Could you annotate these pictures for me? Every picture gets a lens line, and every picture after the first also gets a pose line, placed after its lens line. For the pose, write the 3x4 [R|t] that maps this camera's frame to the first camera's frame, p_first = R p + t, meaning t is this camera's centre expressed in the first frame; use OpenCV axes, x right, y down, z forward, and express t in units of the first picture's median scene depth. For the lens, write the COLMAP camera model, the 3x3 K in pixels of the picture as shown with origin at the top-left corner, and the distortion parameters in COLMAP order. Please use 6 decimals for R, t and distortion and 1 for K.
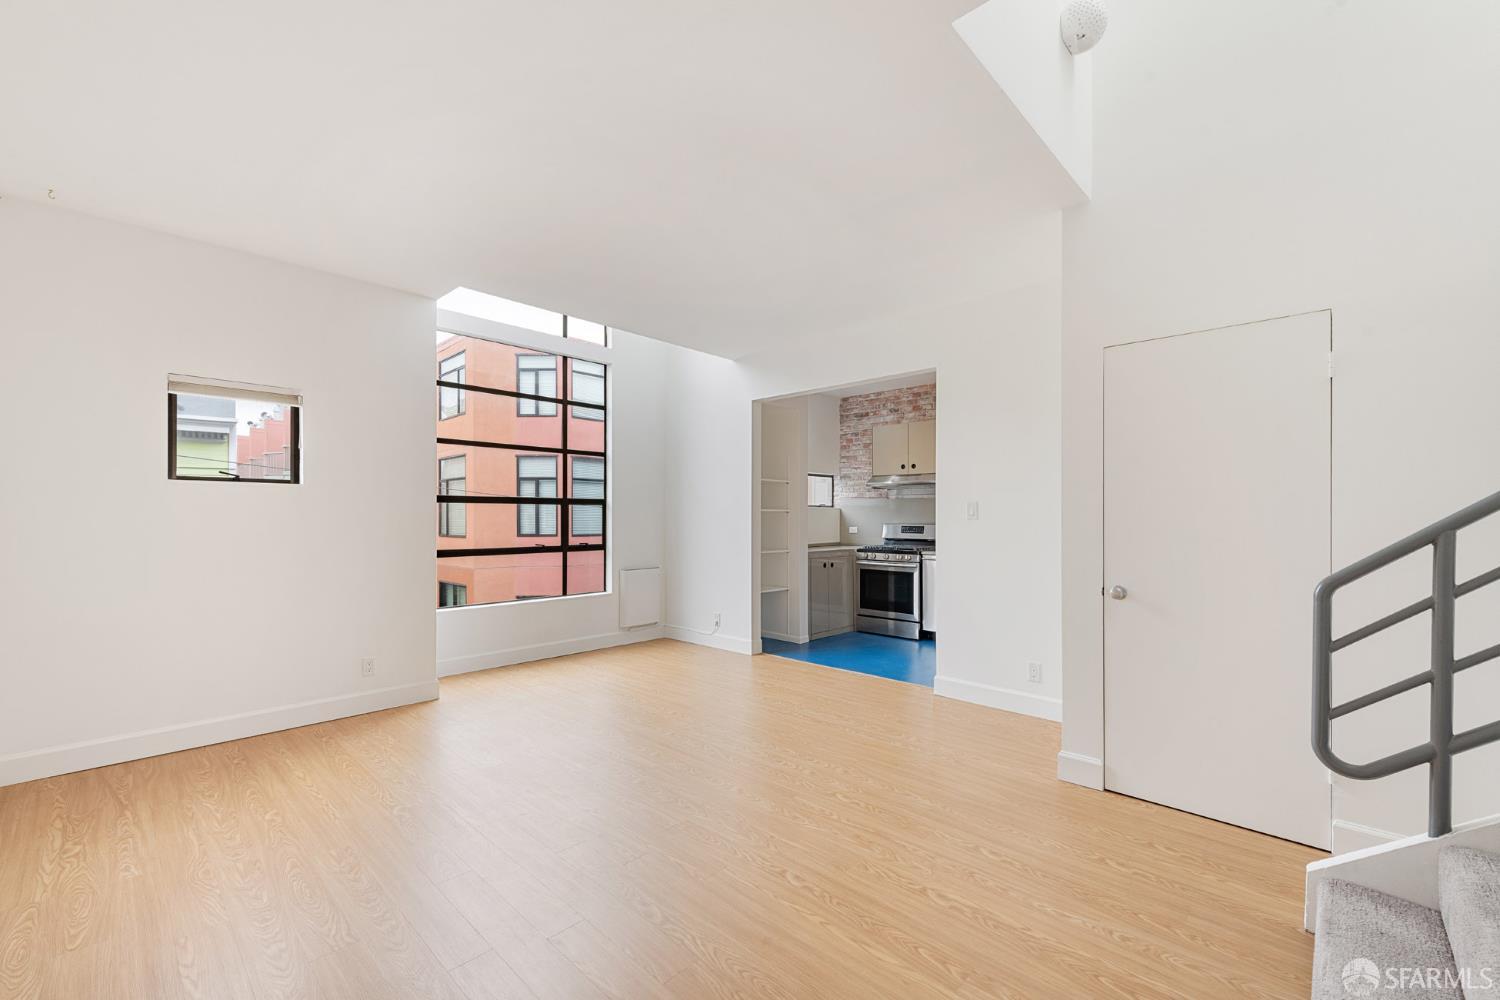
lens RADIAL K [[617.5, 0, 760.3], [0, 617.5, 518.5], [0, 0, 1]] dist [0.001741, -0.000114]
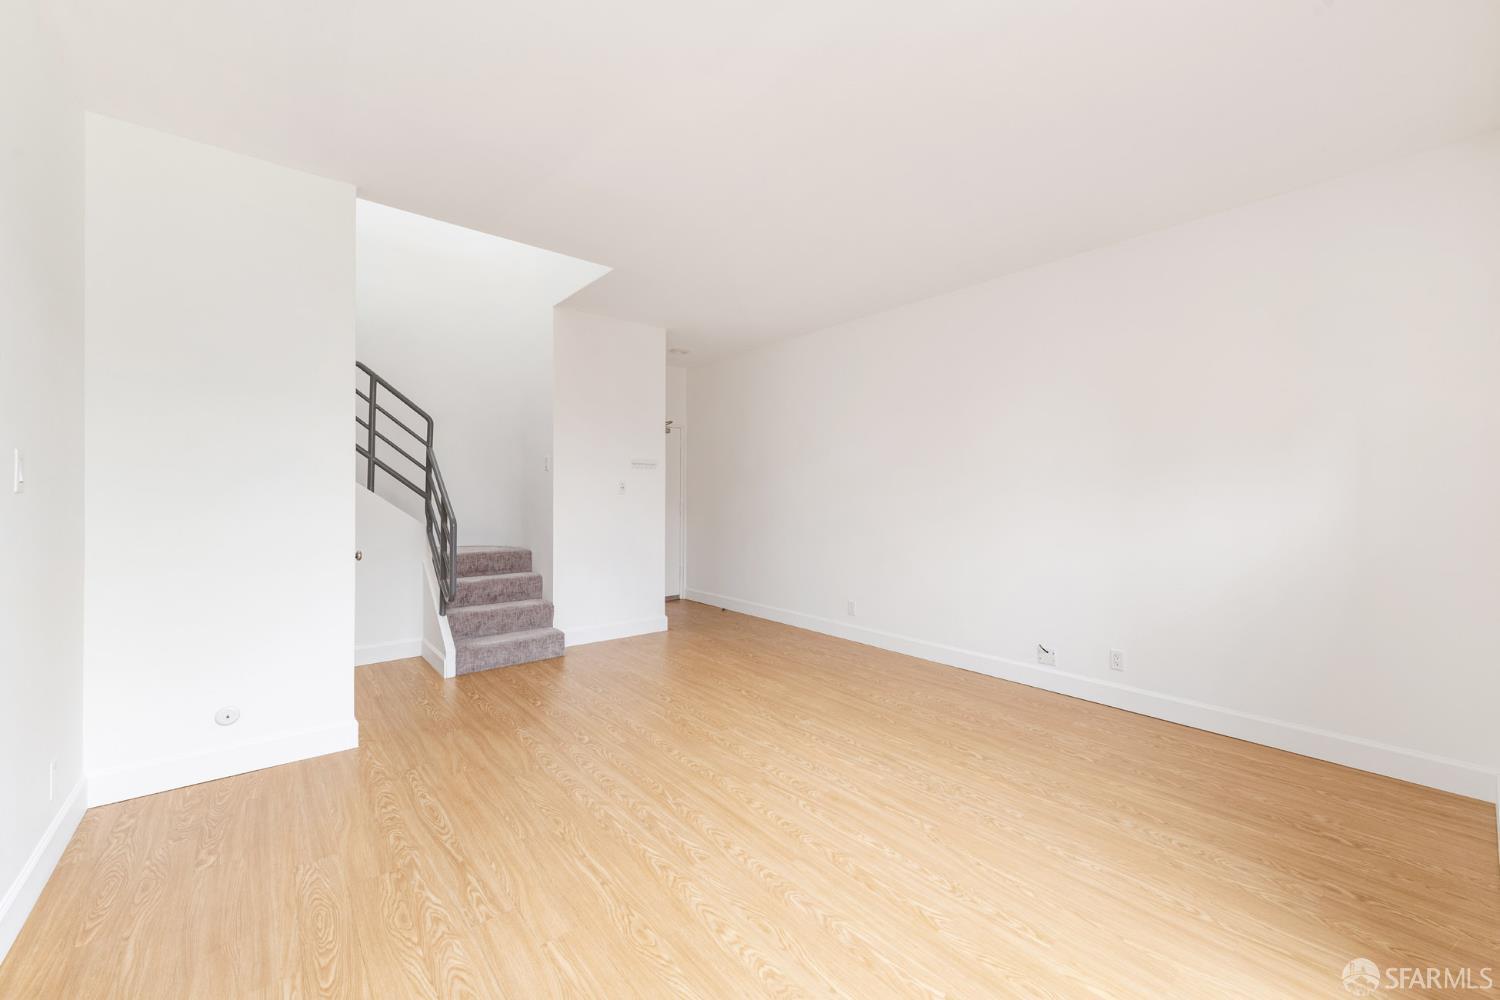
lens RADIAL K [[588.1, 0, 754.0], [0, 588.1, 490.9], [0, 0, 1]] dist [0.015330, -0.000014]
pose [[-0.992140, -0.004535, 0.125047, -0.135180], [-0.004985, 0.999982, -0.003280, -0.000365], [-0.125030, -0.003877, -0.992145, 0.895464]]
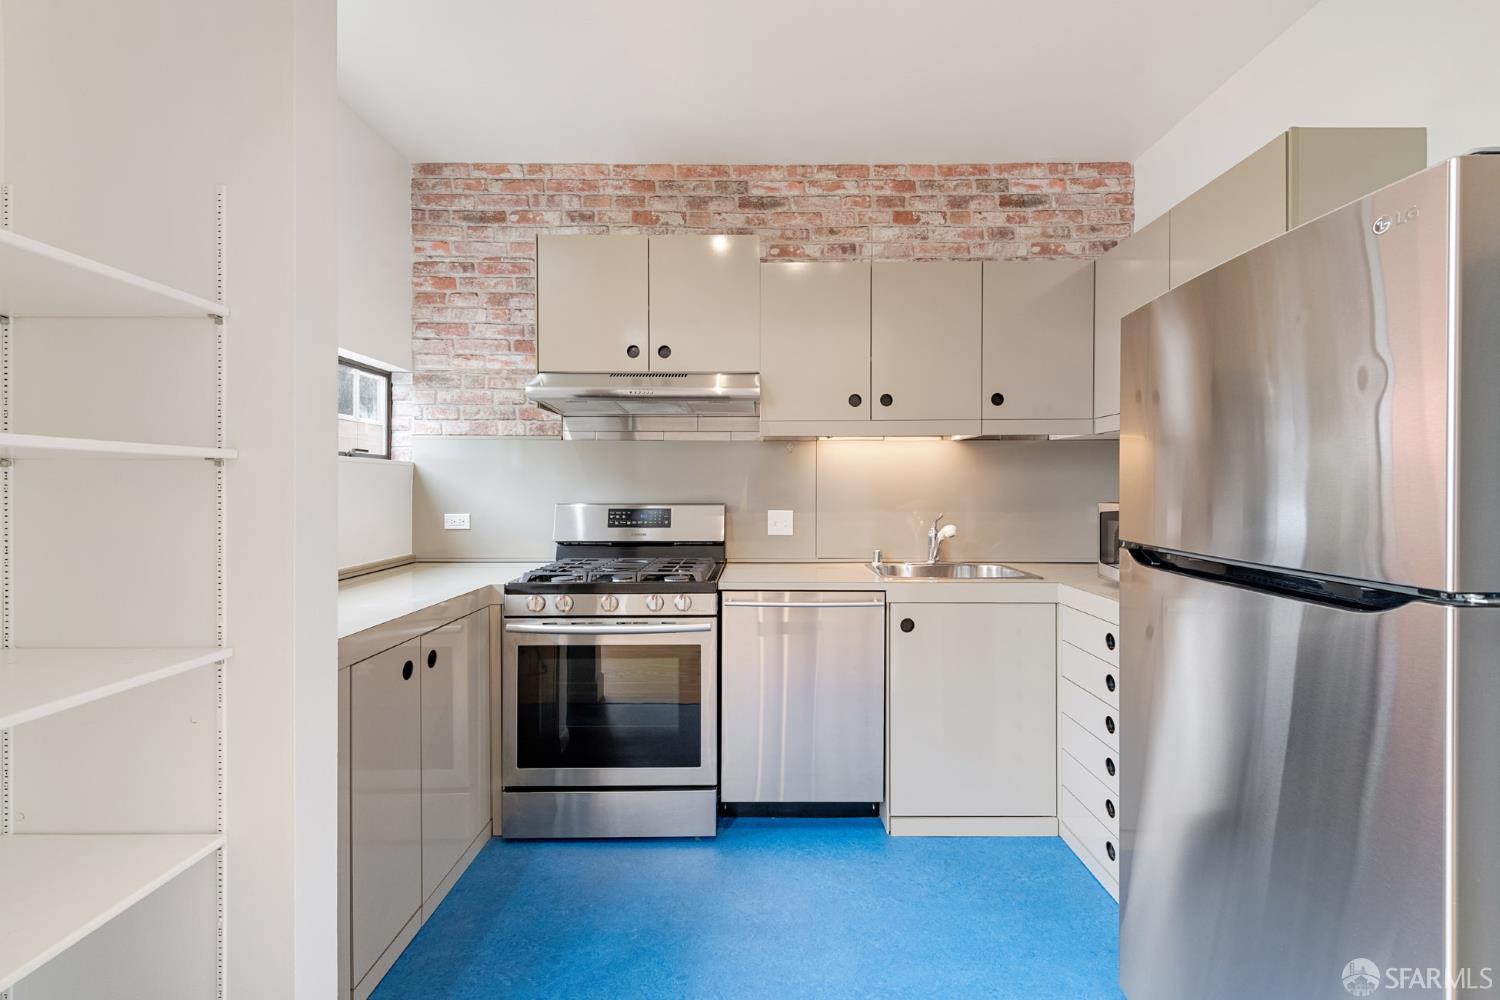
lens RADIAL K [[609.8, 0, 759.1], [0, 609.8, 485.0], [0, 0, 1]] dist [0.003002, -0.000230]
pose [[0.730706, -0.001298, 0.682691, 0.038182], [0.003848, 0.999990, -0.002218, -0.002155], [-0.682681, 0.004248, 0.730704, 0.724782]]
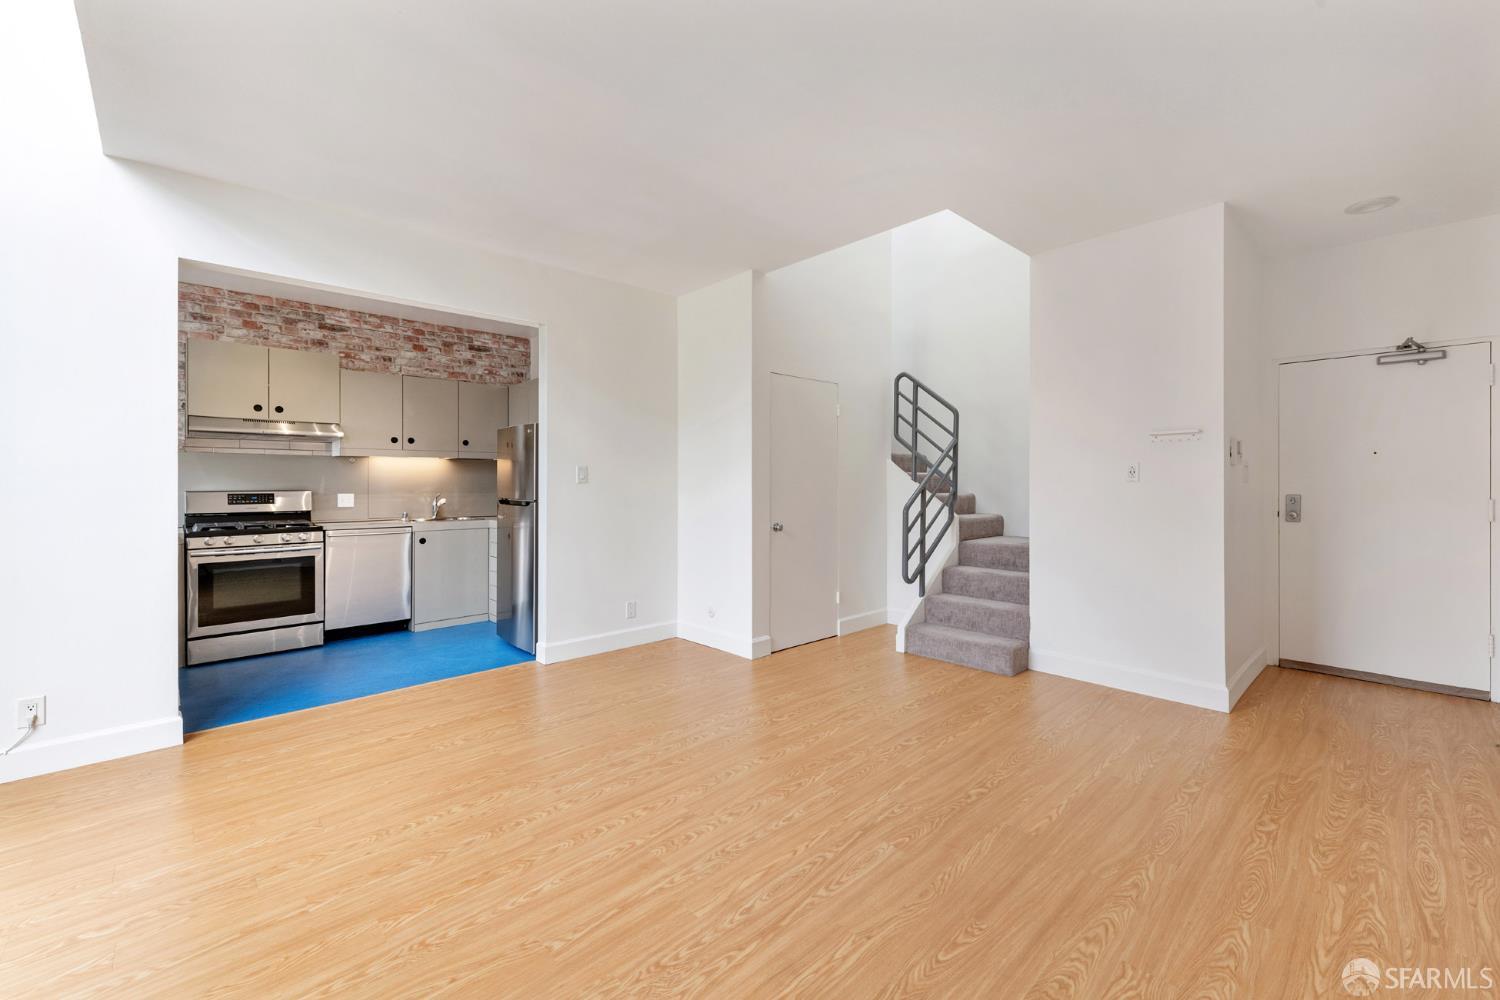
lens RADIAL K [[609.8, 0, 759.1], [0, 609.8, 485.0], [0, 0, 1]] dist [0.003002, -0.000230]
pose [[0.054007, -0.006443, 0.998520, -0.450360], [0.002970, 0.999976, 0.006292, -0.000138], [-0.998536, 0.002626, 0.054025, 0.429654]]
